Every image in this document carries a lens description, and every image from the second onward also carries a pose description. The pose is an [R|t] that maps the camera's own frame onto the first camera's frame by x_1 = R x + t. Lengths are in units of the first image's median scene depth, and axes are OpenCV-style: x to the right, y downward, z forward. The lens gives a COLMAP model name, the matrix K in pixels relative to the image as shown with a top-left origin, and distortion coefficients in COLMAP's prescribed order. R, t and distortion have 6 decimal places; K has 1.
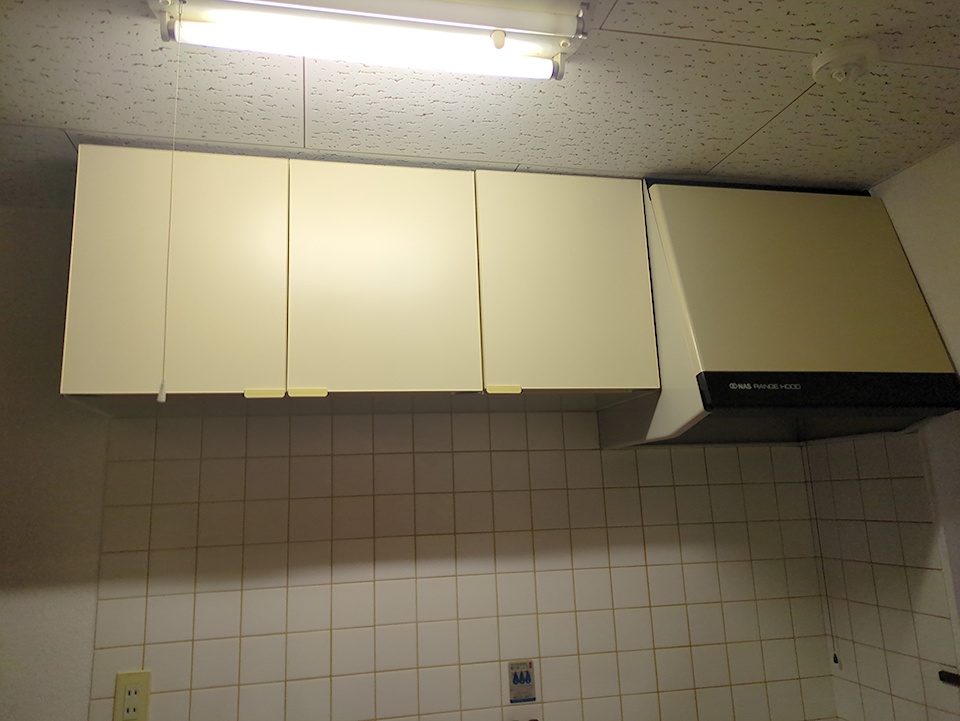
lens RADIAL K [[719.2, 0, 465.1], [0, 719.2, 350.4], [0, 0, 1]] dist [0.032889, -0.014195]
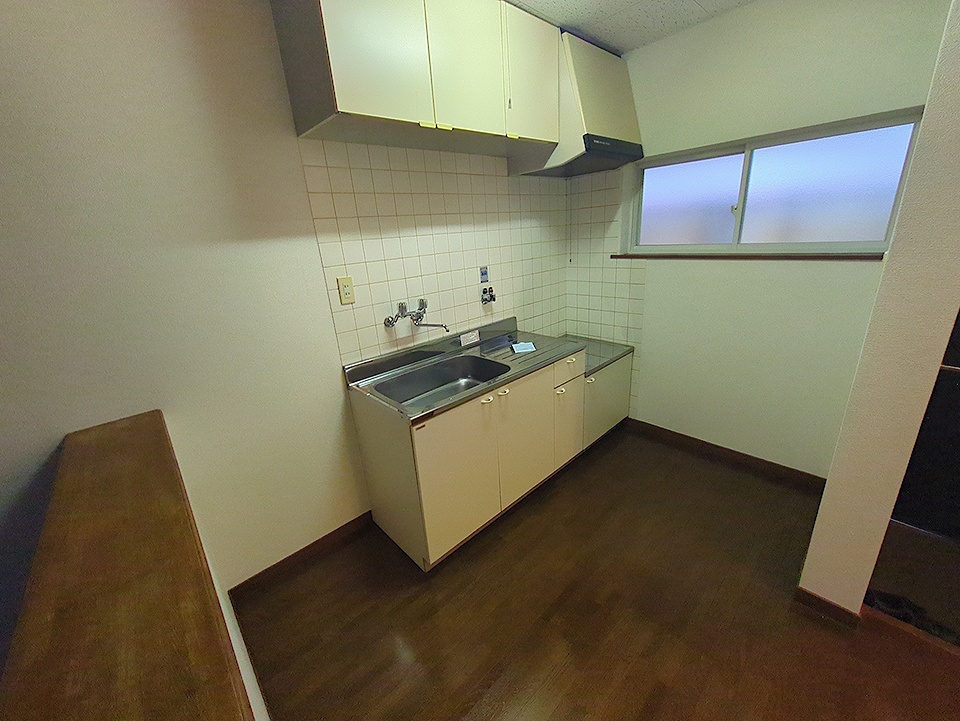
lens RADIAL K [[378.8, 0, 482.5], [0, 378.8, 358.5], [0, 0, 1]] dist [-0.002223, 0.000055]
pose [[0.859640, -0.188003, 0.475051, -0.603089], [-0.061804, 0.884736, 0.461977, 0.109387], [-0.507147, -0.426494, 0.748935, -0.102684]]
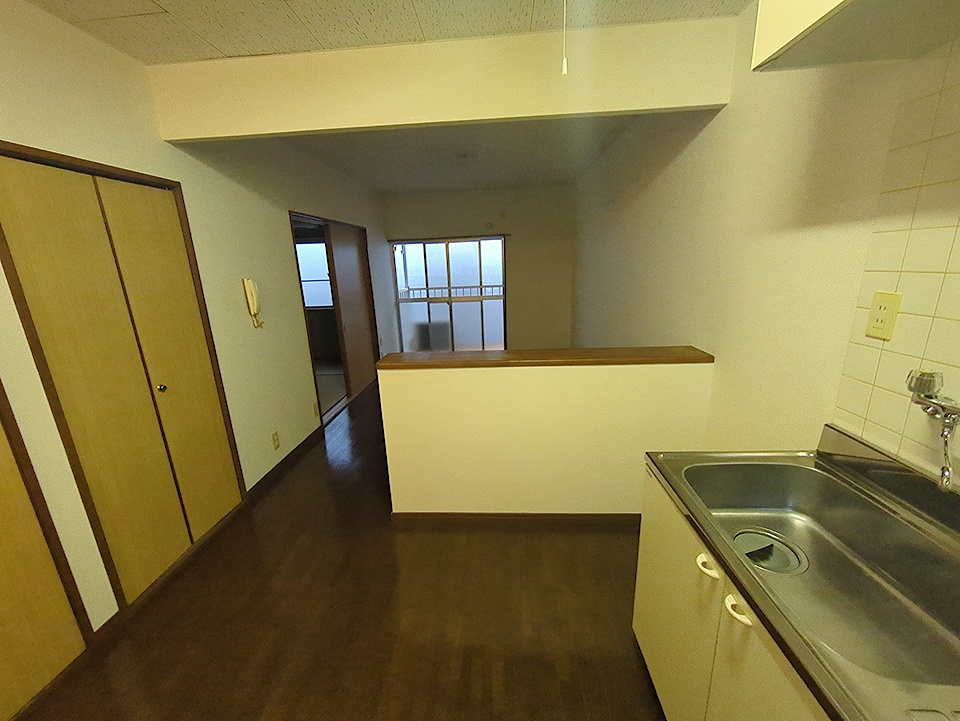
lens RADIAL K [[378.8, 0, 478.7], [0, 378.8, 360.6], [0, 0, 1]] dist [-0.002223, 0.000055]
pose [[-0.270102, 0.288933, -0.918457, 0.295296], [0.241723, 0.943710, 0.225791, 0.218996], [0.931995, -0.161025, -0.324739, 0.496999]]
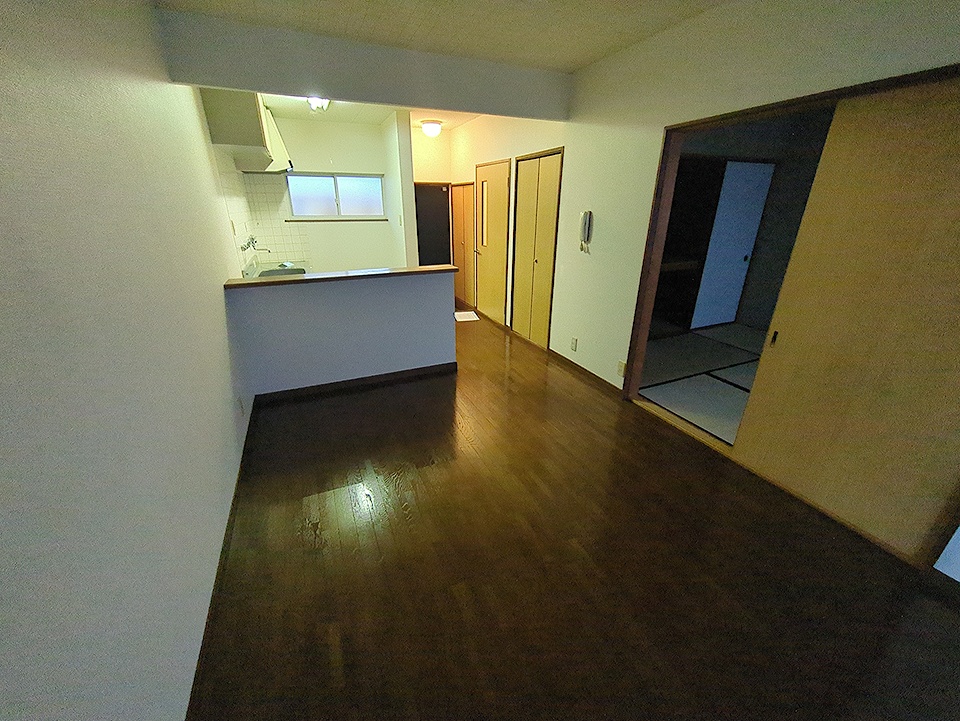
lens RADIAL K [[378.8, 0, 494.8], [0, 378.8, 355.1], [0, 0, 1]] dist [-0.002223, 0.000055]
pose [[-0.215895, -0.327988, 0.919681, -2.546210], [-0.189600, 0.938048, 0.290030, 0.237000], [-0.957831, -0.111756, -0.264707, 0.083433]]
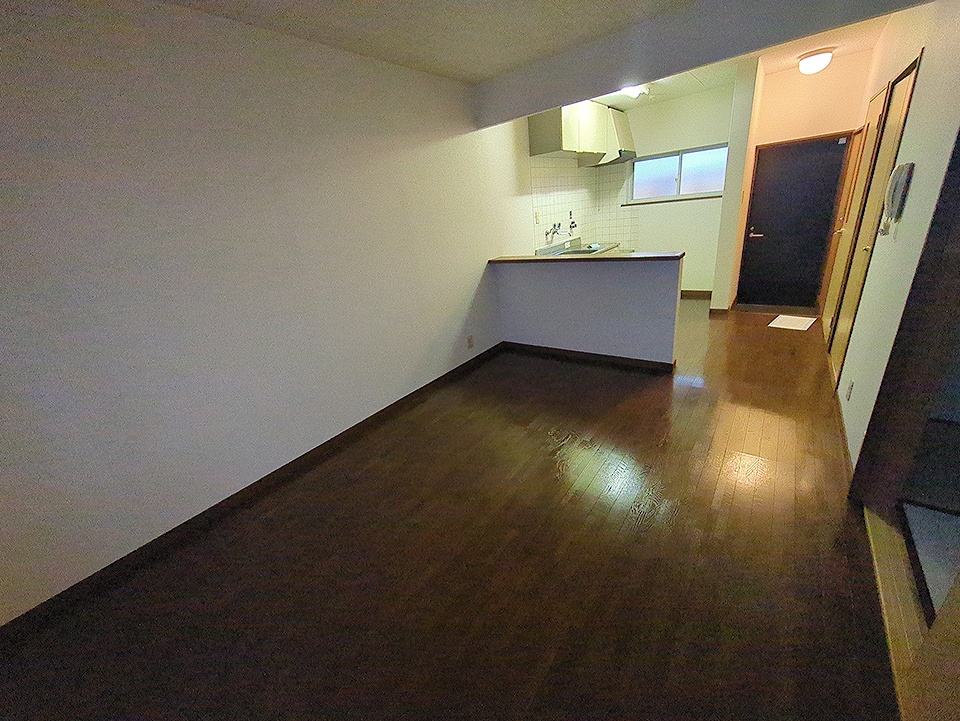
lens RADIAL K [[378.8, 0, 484.8], [0, 378.8, 360.5], [0, 0, 1]] dist [-0.002223, 0.000055]
pose [[0.761138, -0.290760, 0.579765, -2.344964], [-0.042677, 0.869496, 0.492093, 0.042537], [-0.647184, -0.399294, 0.649398, -0.839959]]
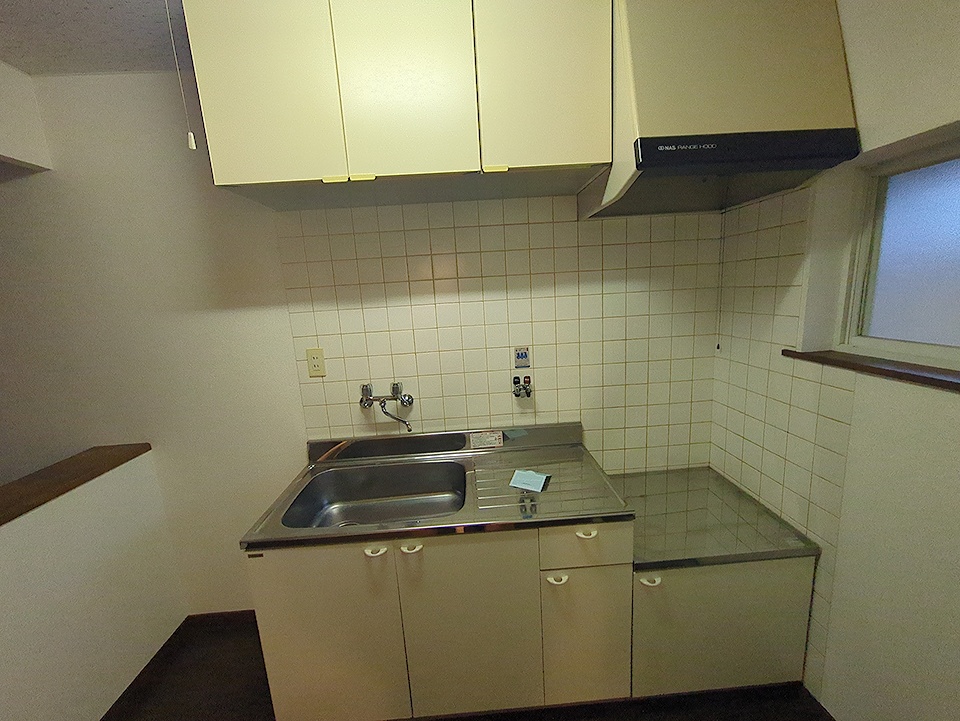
lens RADIAL K [[378.8, 0, 475.5], [0, 378.8, 360.7], [0, 0, 1]] dist [-0.002223, 0.000055]
pose [[0.983831, 0.008773, -0.178886, 0.132655], [0.060454, 0.923912, 0.377798, 0.104048], [0.168590, -0.382504, 0.908443, 0.127455]]
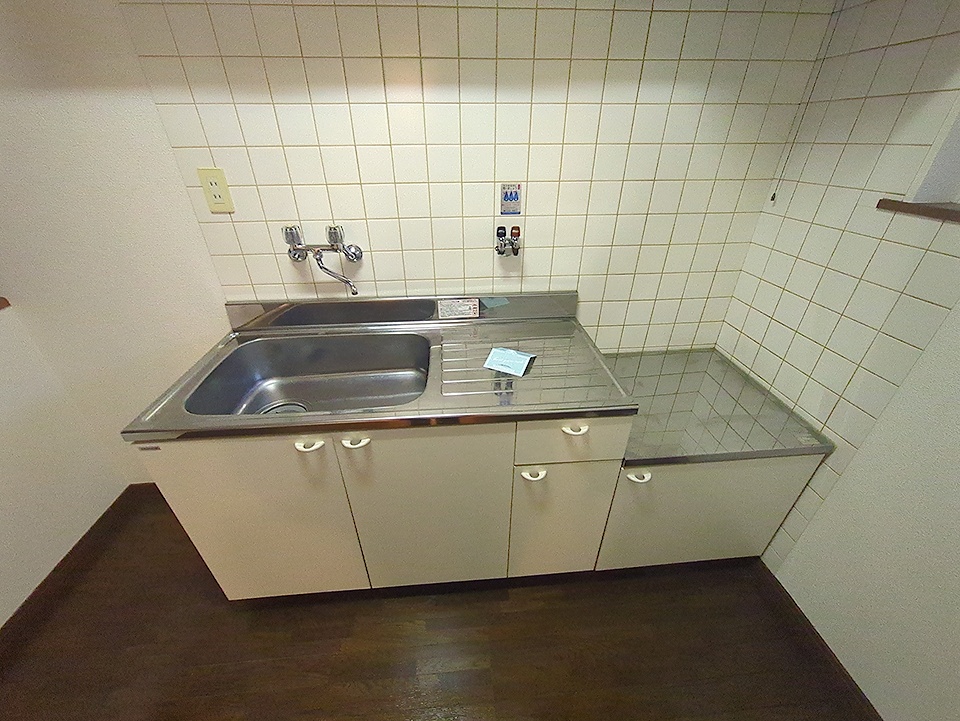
lens RADIAL K [[378.8, 0, 474.3], [0, 378.8, 359.9], [0, 0, 1]] dist [-0.002223, 0.000055]
pose [[0.989271, 0.097200, -0.109067, 0.115600], [0.001453, 0.739973, 0.672635, 0.213615], [0.146087, -0.665577, 0.731892, 0.300580]]
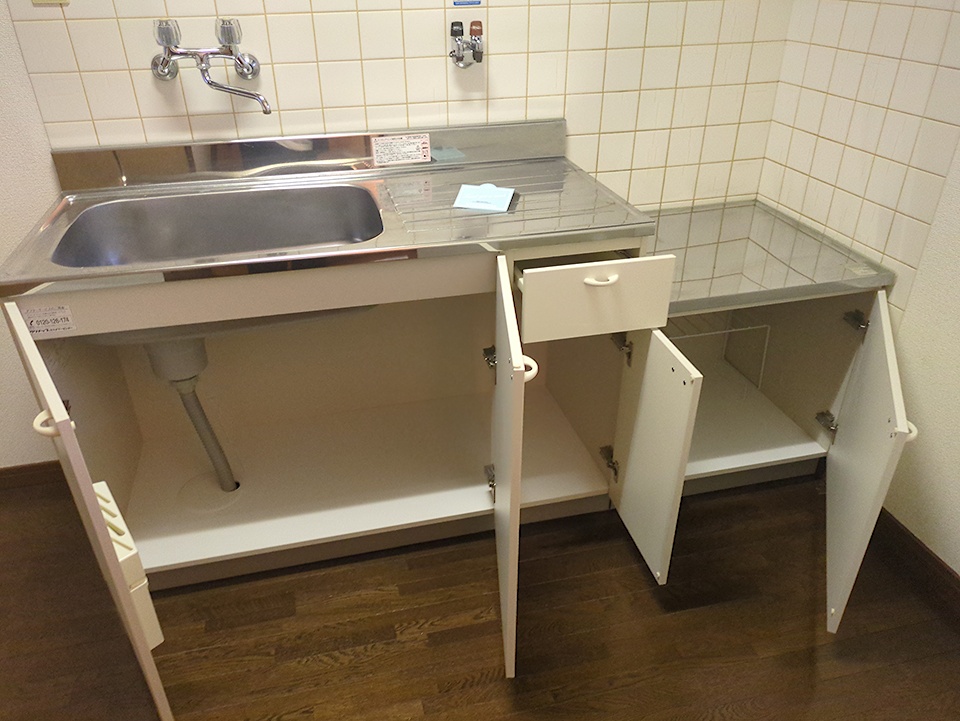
lens RADIAL K [[719.2, 0, 463.8], [0, 719.2, 370.7], [0, 0, 1]] dist [0.032889, -0.014195]
pose [[0.999701, 0.009988, 0.022340, 0.058680], [-0.022372, 0.742967, 0.668954, 0.201916], [-0.009916, -0.669254, 0.742968, -0.038138]]
